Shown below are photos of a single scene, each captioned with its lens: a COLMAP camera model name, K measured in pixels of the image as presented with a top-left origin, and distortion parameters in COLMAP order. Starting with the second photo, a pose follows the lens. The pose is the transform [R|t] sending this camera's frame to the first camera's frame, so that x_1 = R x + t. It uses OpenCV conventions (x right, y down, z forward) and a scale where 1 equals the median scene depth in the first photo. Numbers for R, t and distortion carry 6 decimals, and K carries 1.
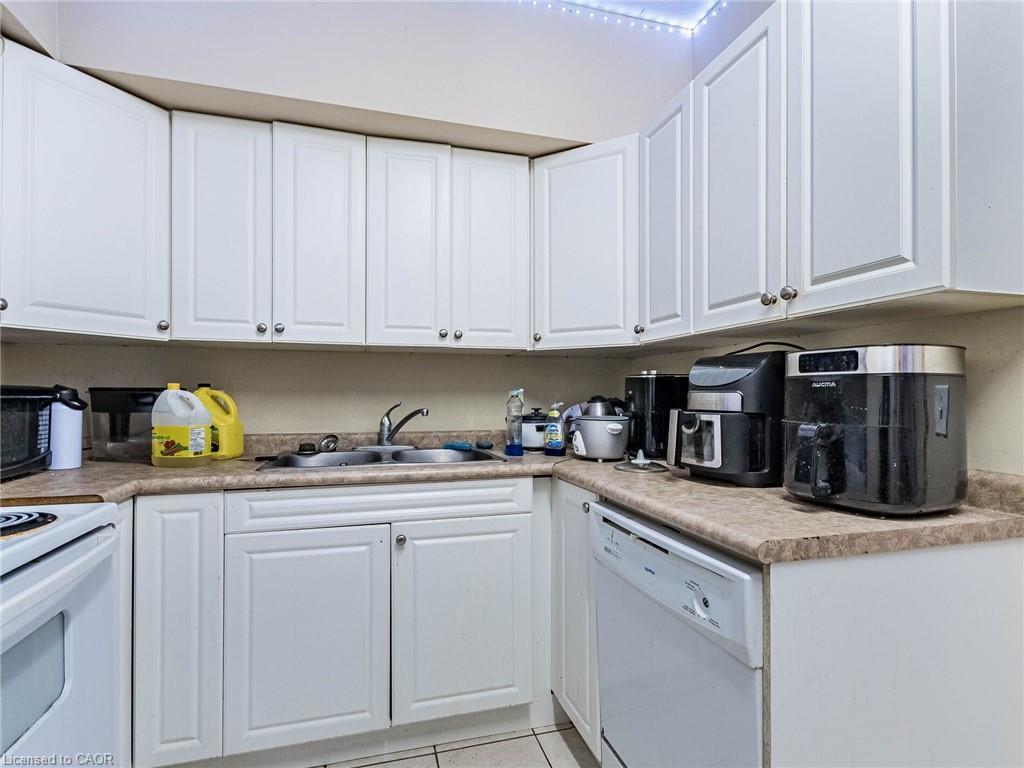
lens RADIAL K [[523.7, 0, 547.4], [0, 523.7, 395.0], [0, 0, 1]] dist [0.003962, 0.001006]
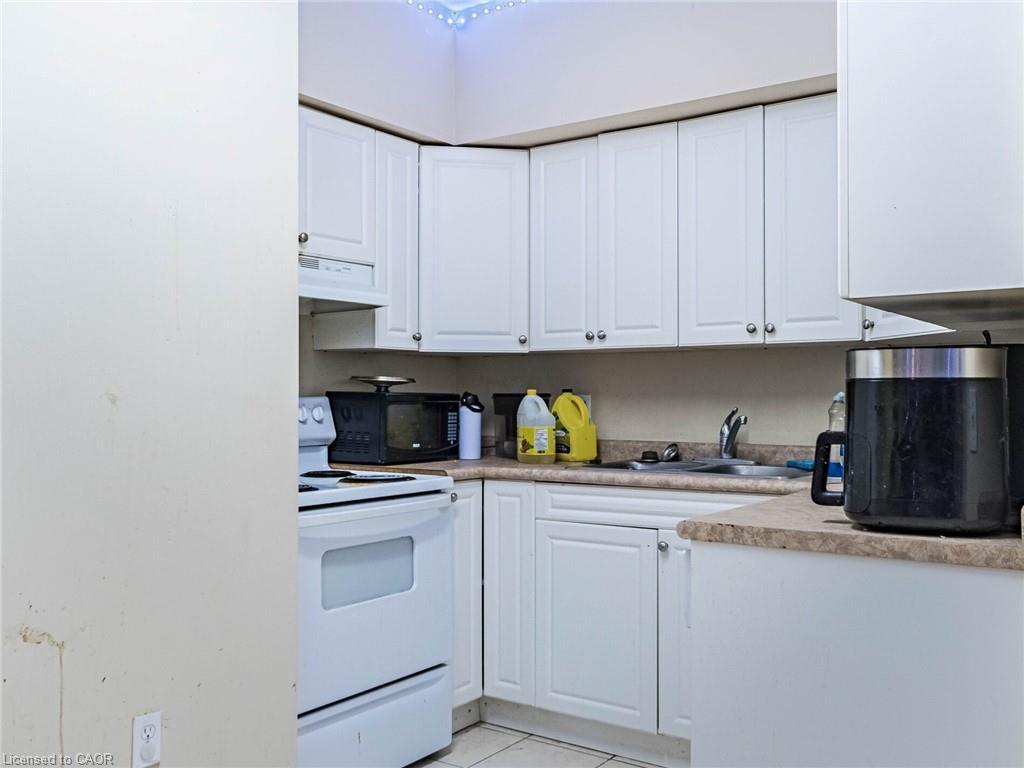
lens RADIAL K [[1047.1, 0, 497.4], [0, 1047.1, 398.8], [0, 0, 1]] dist [-0.005250, 0.001033]
pose [[0.594341, -0.000822, -0.804213, 1.100479], [0.002418, 0.999997, 0.000765, -0.004676], [0.804209, -0.002399, 0.594341, -0.416173]]
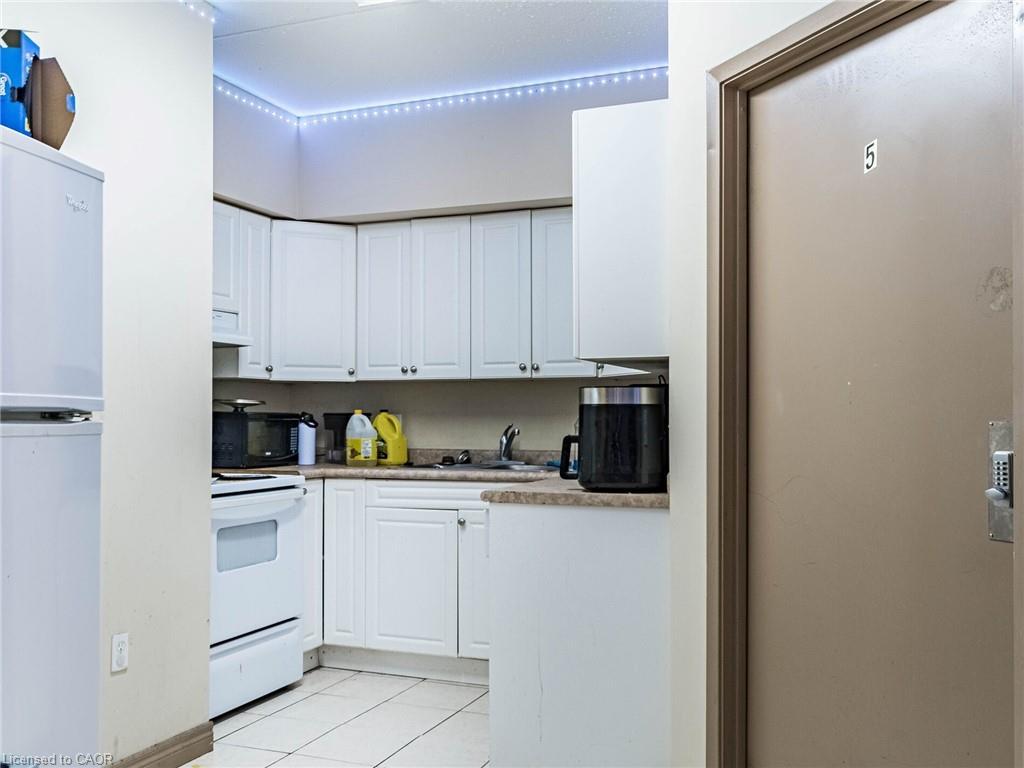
lens RADIAL K [[1068.6, 0, 558.1], [0, 1068.6, 396.9], [0, 0, 1]] dist [0.005049, -0.008725]
pose [[0.791716, -0.013792, -0.610733, 1.624857], [0.002754, 0.999816, -0.019009, -0.000863], [0.610883, 0.013368, 0.791608, -1.070640]]
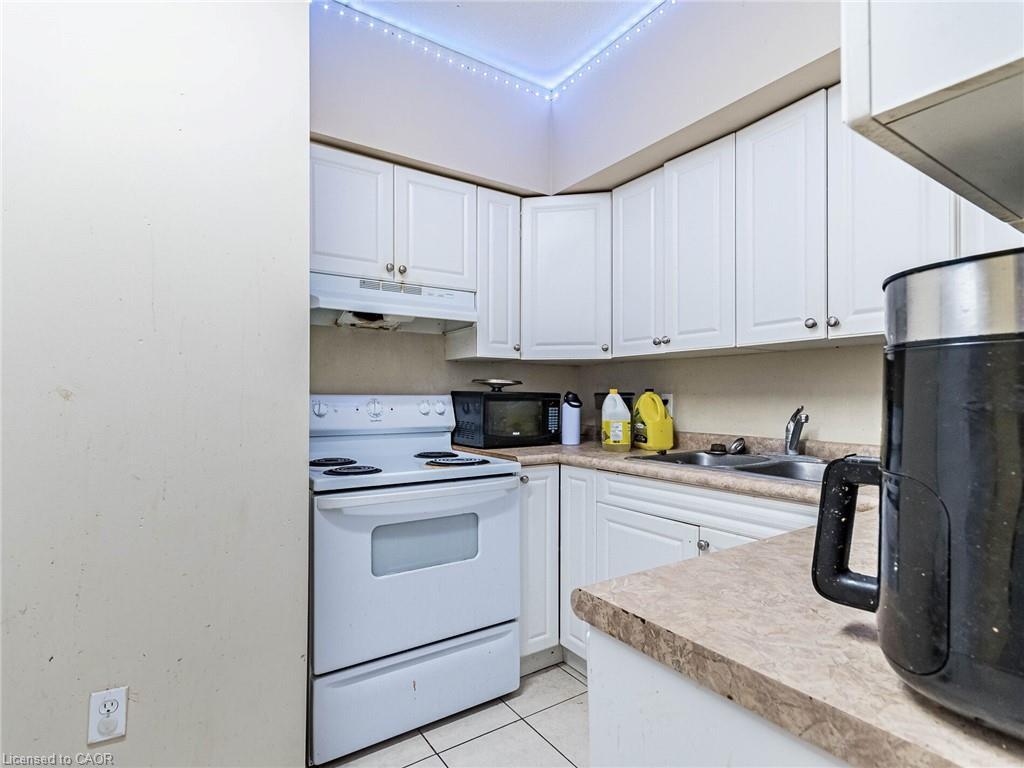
lens RADIAL K [[540.8, 0, 485.9], [0, 540.8, 396.0], [0, 0, 1]] dist [0.002553, 0.001058]
pose [[0.242871, -0.003451, -0.970053, 0.595811], [0.000195, 0.999994, -0.003509, -0.000051], [0.970059, 0.000663, 0.242870, 0.349502]]
